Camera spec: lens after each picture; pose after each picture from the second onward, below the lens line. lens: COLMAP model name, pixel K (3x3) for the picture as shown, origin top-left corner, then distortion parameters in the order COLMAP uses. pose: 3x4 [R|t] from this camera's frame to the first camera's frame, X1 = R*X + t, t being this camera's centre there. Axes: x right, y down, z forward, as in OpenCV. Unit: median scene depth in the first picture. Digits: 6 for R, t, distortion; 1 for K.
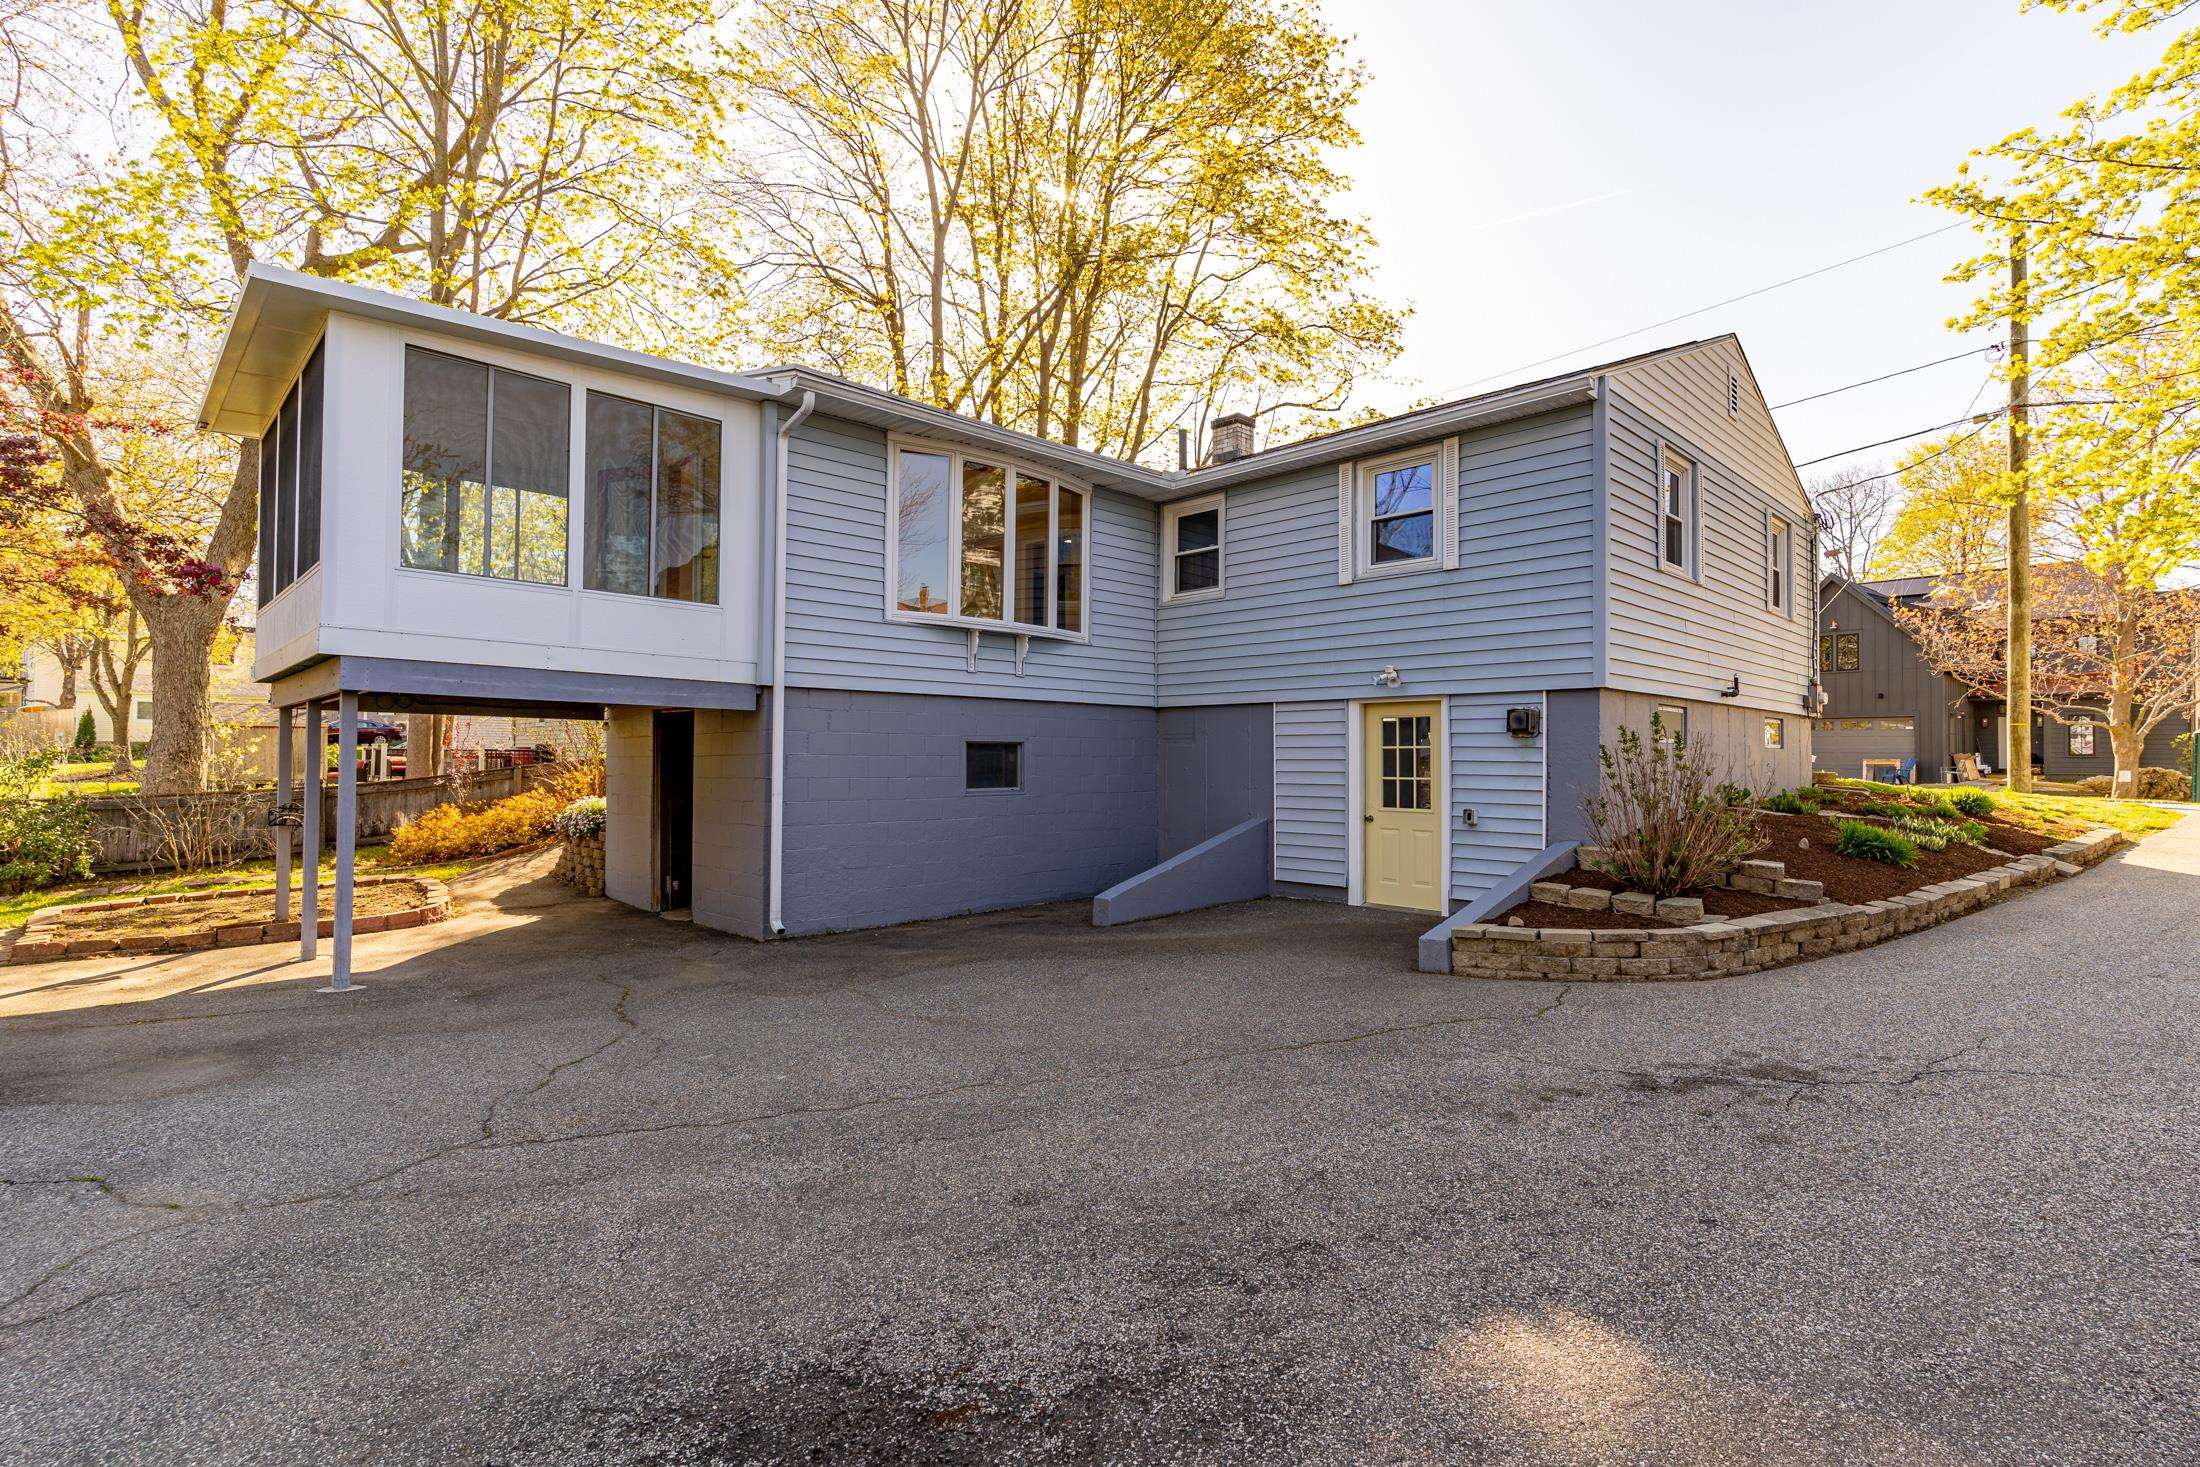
lens RADIAL K [[1055.7, 0, 1094.7], [0, 1055.7, 731.0], [0, 0, 1]] dist [-0.001942, -0.000101]
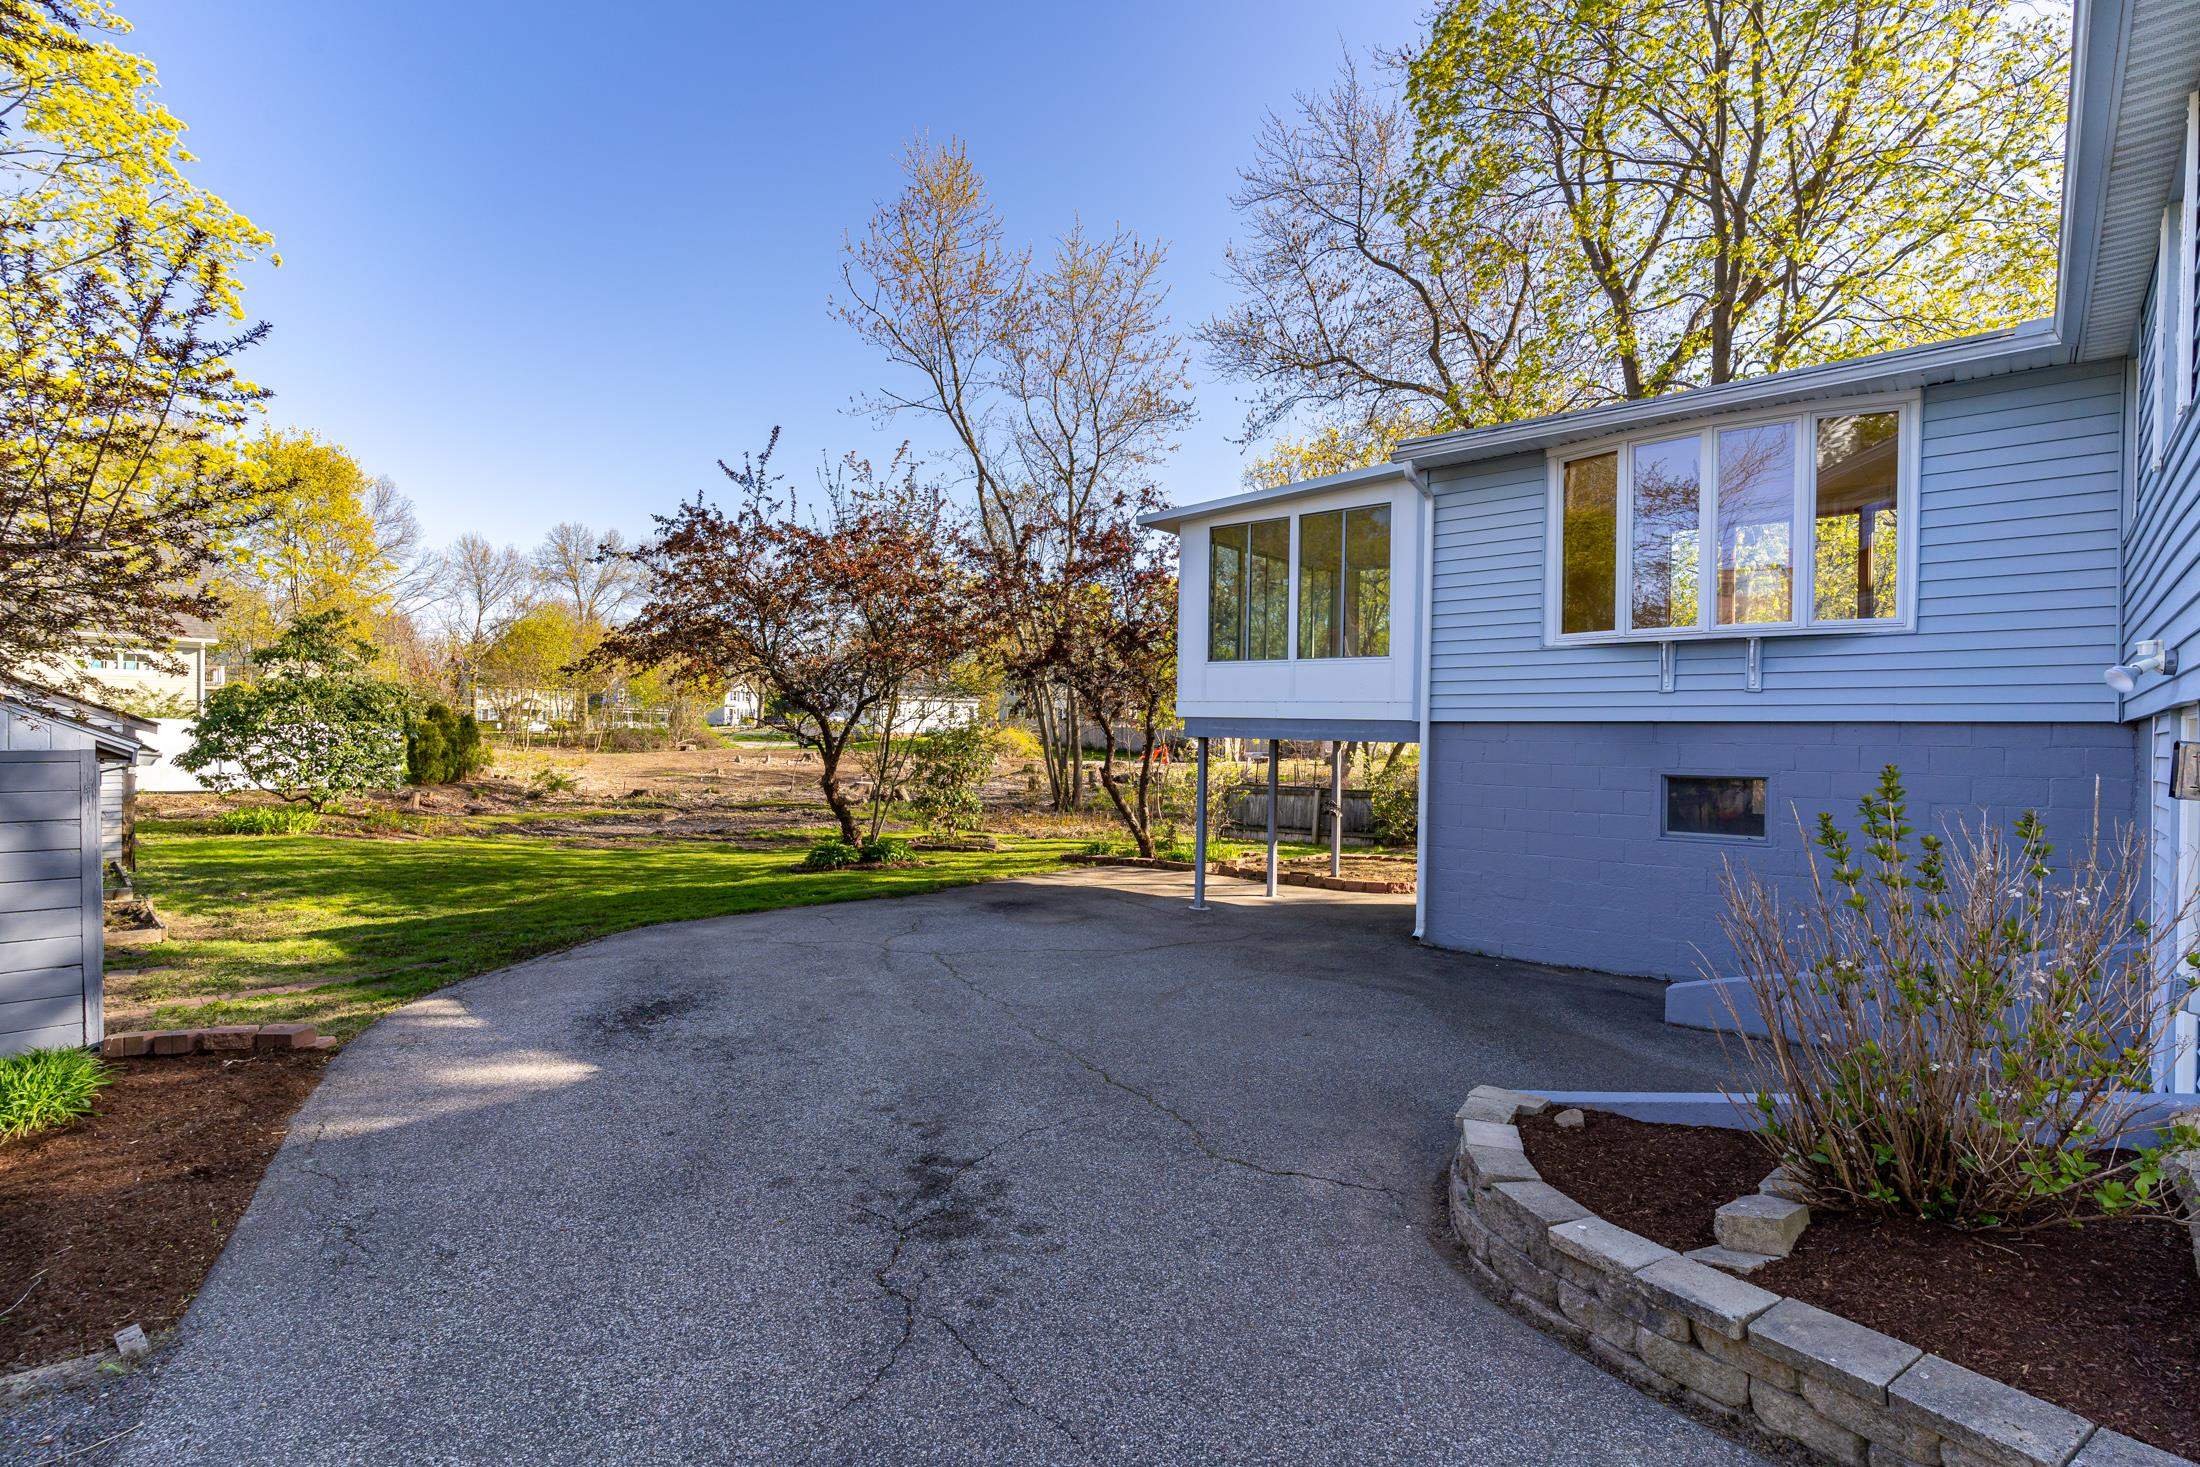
lens RADIAL K [[1055.7, 0, 1105.6], [0, 1055.7, 739.0], [0, 0, 1]] dist [-0.001942, -0.000101]
pose [[0.067639, -0.001828, -0.997708, 0.727252], [0.013879, 0.999903, -0.000891, -0.025296], [0.997613, -0.013787, 0.067657, 0.527534]]
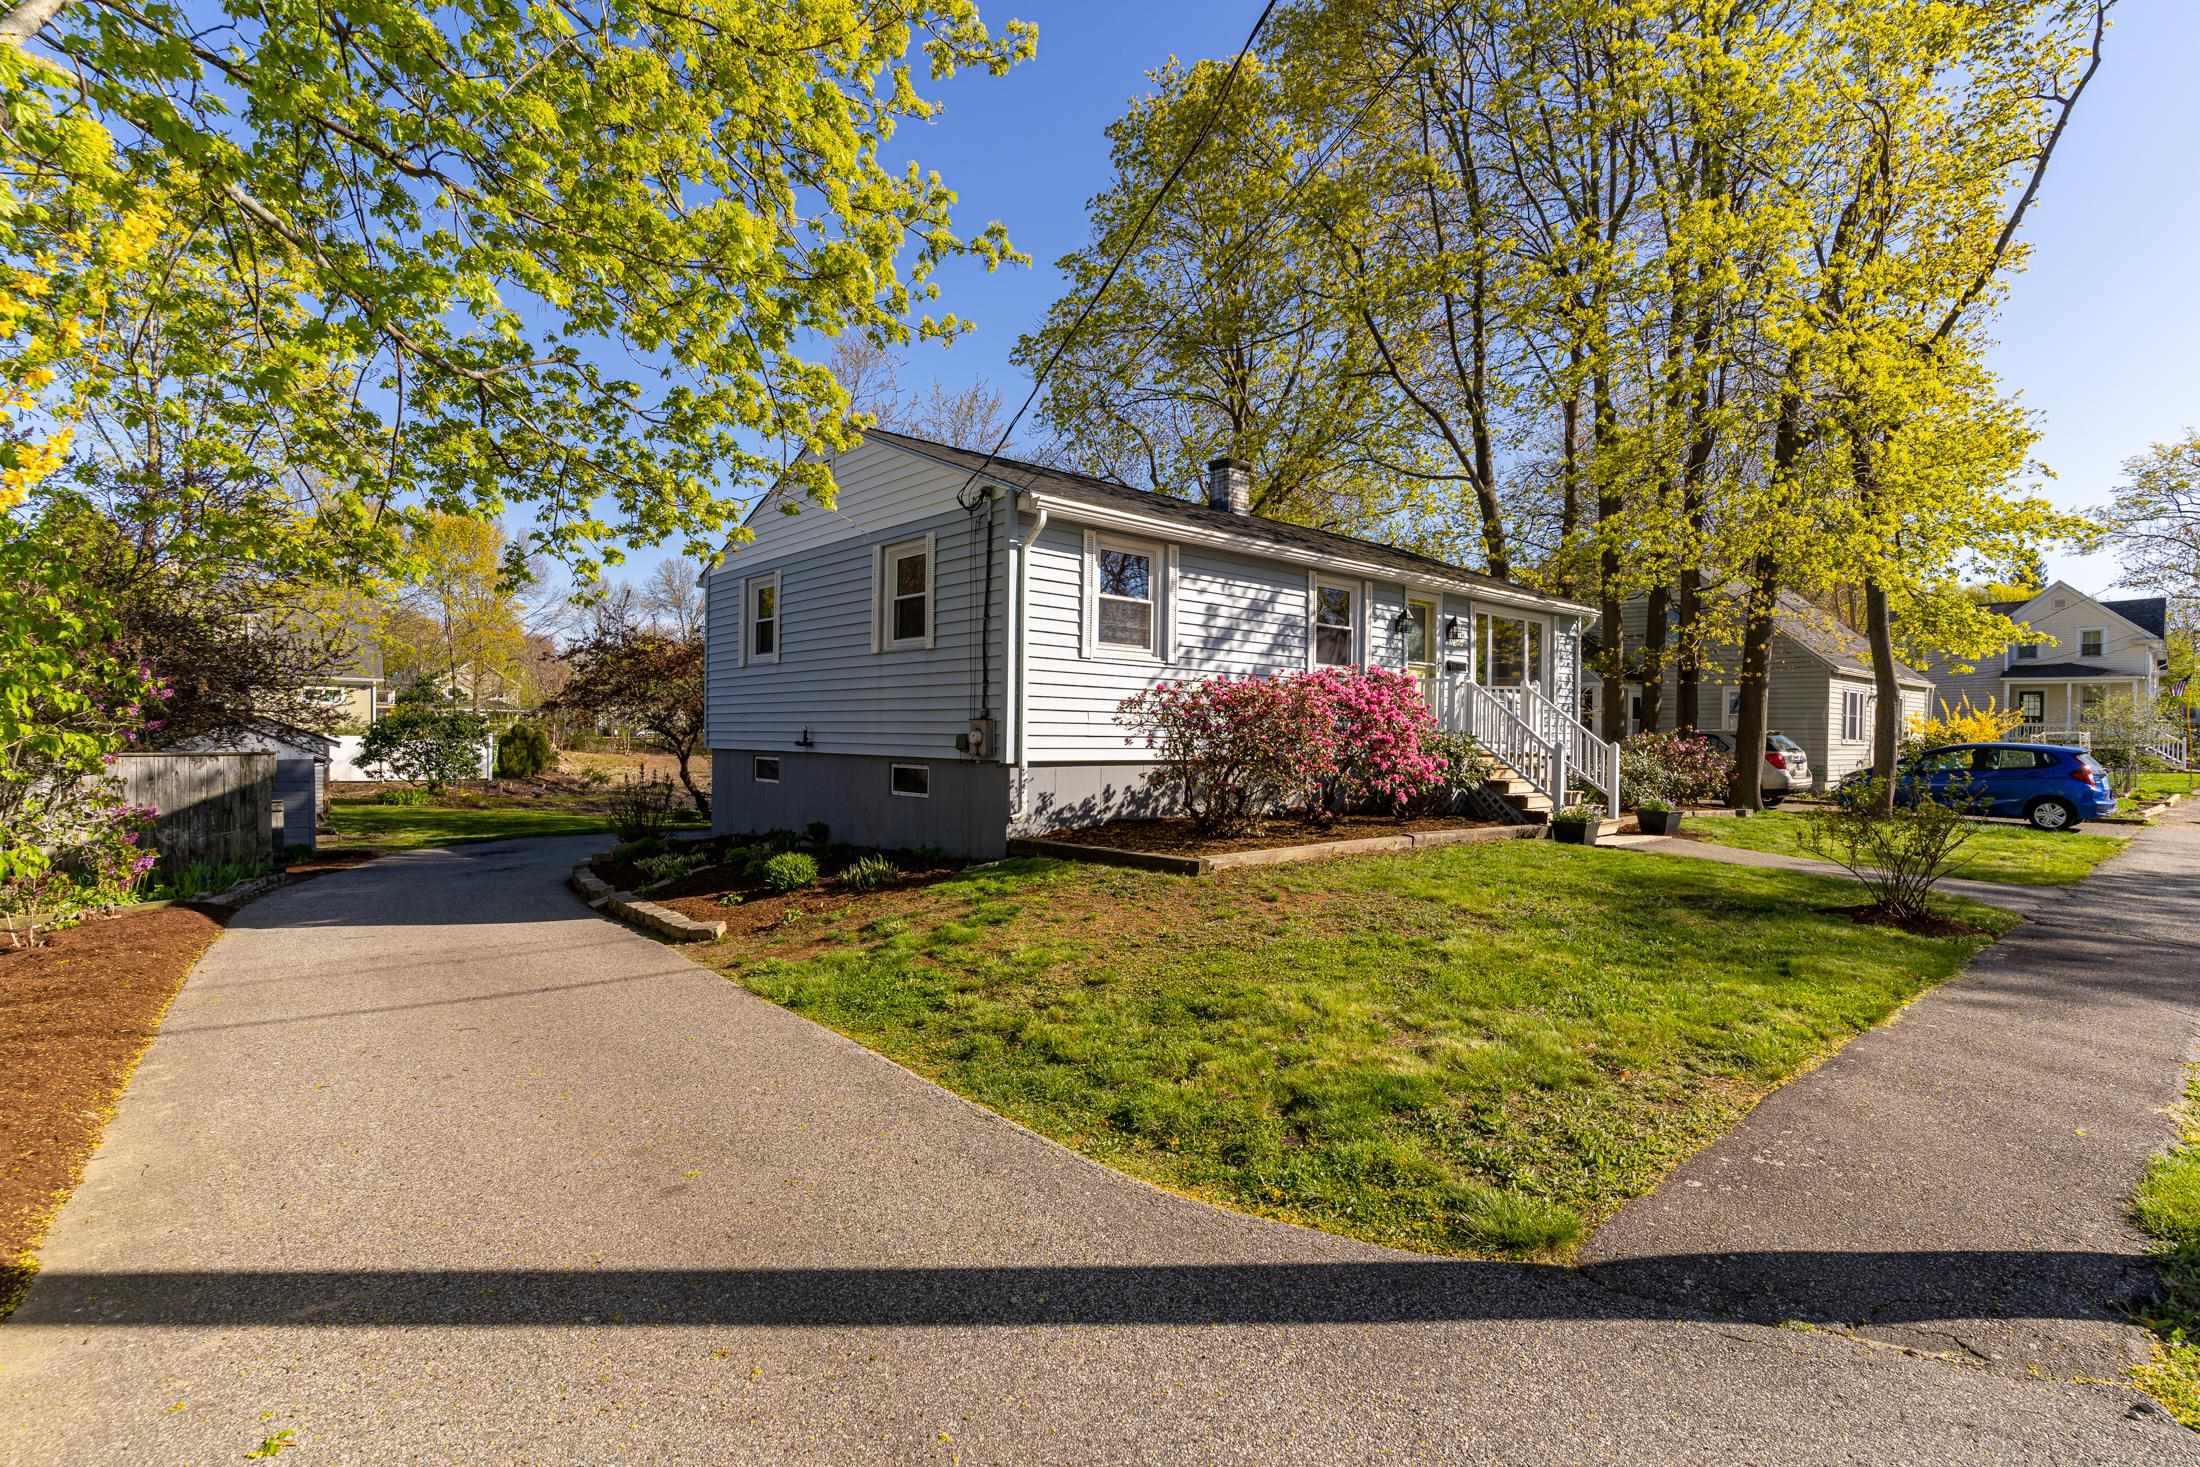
lens RADIAL K [[1055.7, 0, 1097.5], [0, 1055.7, 737.4], [0, 0, 1]] dist [-0.001942, -0.000101]
pose [[-0.051346, -0.005341, -0.998667, 1.494414], [0.014630, 0.999874, -0.006099, -0.030519], [0.998574, -0.014923, -0.051261, 1.157296]]
